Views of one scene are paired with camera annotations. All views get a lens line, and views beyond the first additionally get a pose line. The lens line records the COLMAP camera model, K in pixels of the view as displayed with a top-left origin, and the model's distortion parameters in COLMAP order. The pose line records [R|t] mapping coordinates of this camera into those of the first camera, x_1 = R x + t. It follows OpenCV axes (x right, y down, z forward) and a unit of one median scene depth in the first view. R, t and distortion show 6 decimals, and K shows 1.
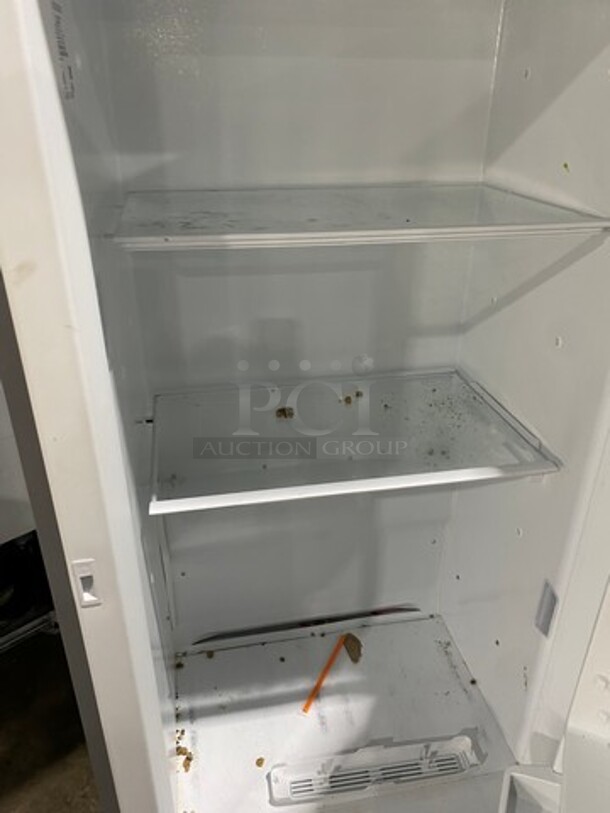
lens RADIAL K [[610.9, 0, 303.0], [0, 610.9, 408.3], [0, 0, 1]] dist [-0.002766, -0.003592]
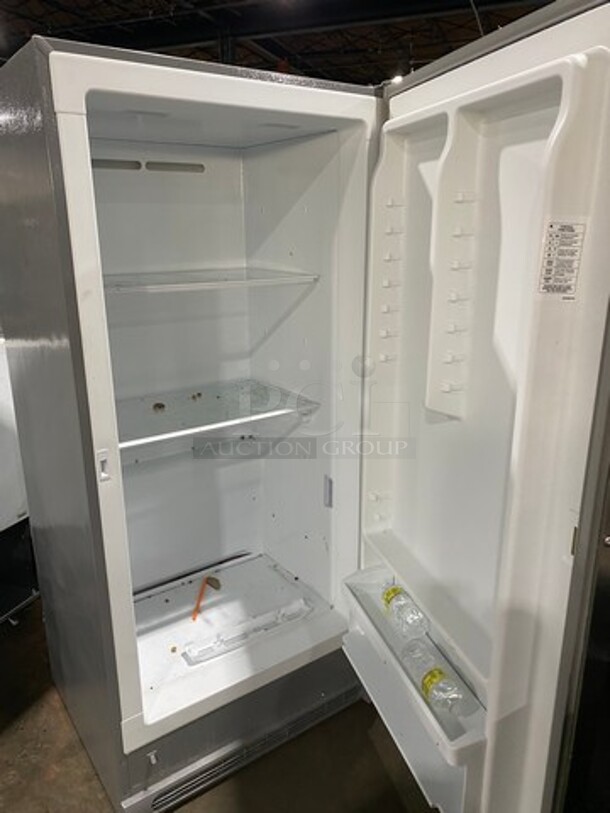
lens RADIAL K [[610.9, 0, 302.9], [0, 610.9, 403.4], [0, 0, 1]] dist [-0.002766, -0.003592]
pose [[0.906608, -0.119815, 0.404606, -0.286947], [0.195148, 0.969194, -0.150267, 0.269573], [-0.374138, 0.215191, 0.902061, -0.505982]]
